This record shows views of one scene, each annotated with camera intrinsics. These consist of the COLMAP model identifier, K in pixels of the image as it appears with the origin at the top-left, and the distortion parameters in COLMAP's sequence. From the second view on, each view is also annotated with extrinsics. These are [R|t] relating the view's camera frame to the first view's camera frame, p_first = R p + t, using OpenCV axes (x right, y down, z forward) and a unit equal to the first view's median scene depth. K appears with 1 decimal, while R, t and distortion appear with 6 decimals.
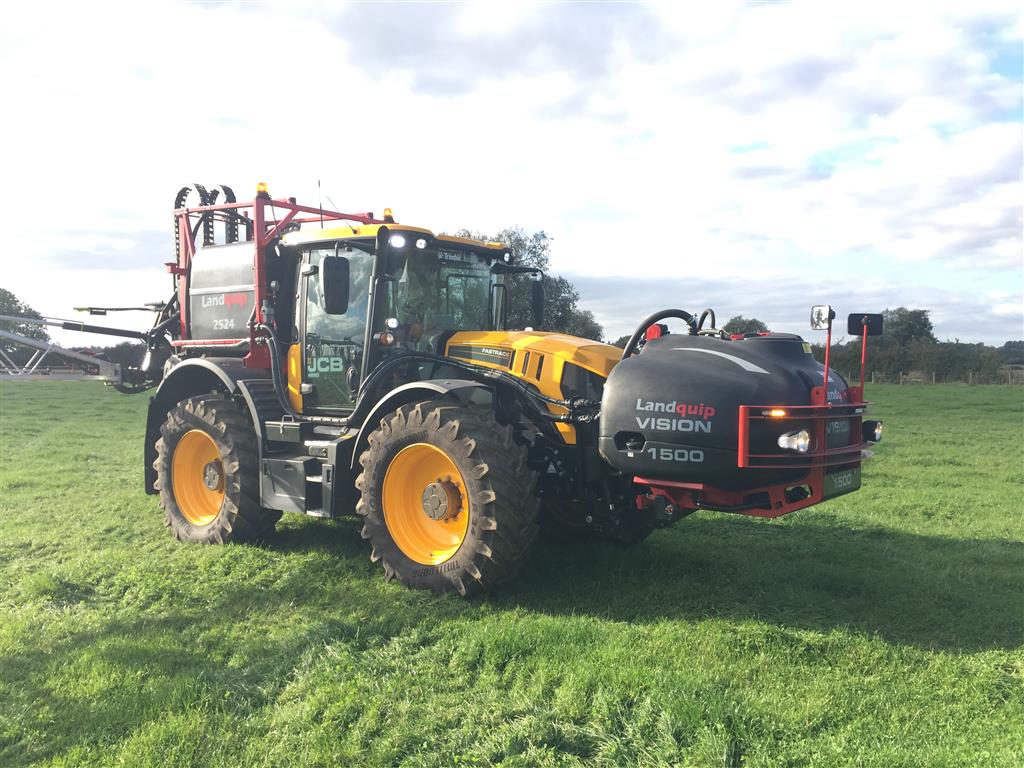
lens RADIAL K [[877.9, 0, 512.0], [0, 877.9, 384.0], [0, 0, 1]] dist [0.040049, -0.013764]
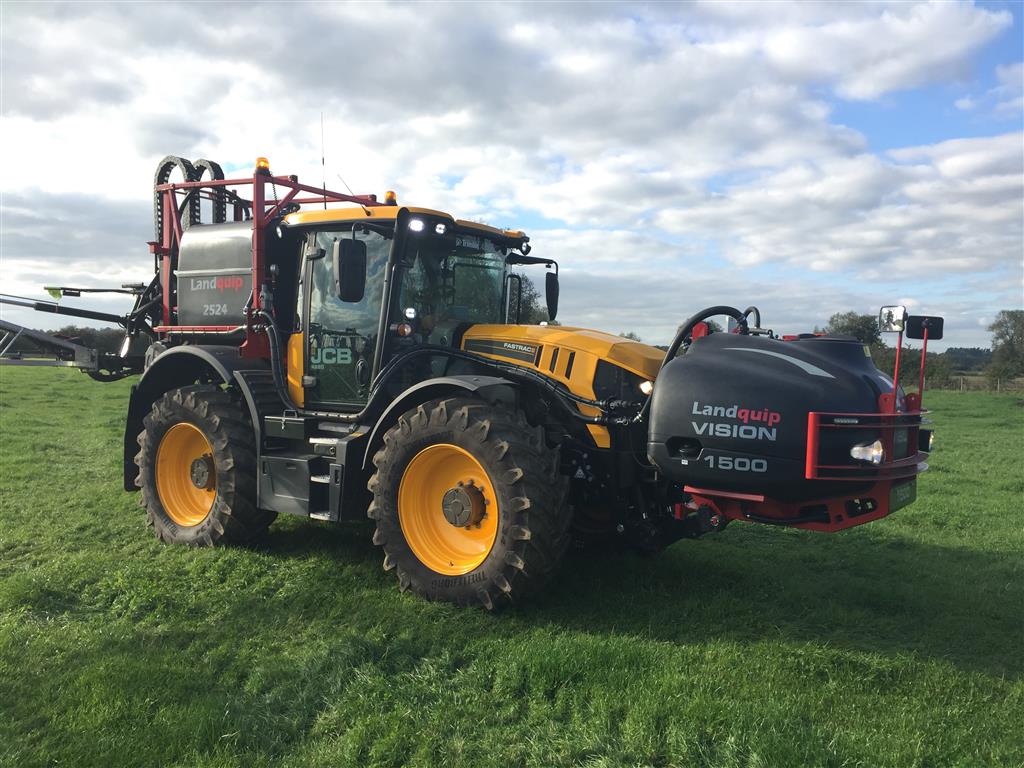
lens RADIAL K [[877.9, 0, 512.0], [0, 877.9, 384.0], [0, 0, 1]] dist [0.040049, -0.013764]
pose [[0.998351, 0.022895, 0.052646, -0.077722], [-0.023222, 0.999715, 0.005594, -0.002229], [-0.052503, -0.006807, 0.998598, 0.068971]]
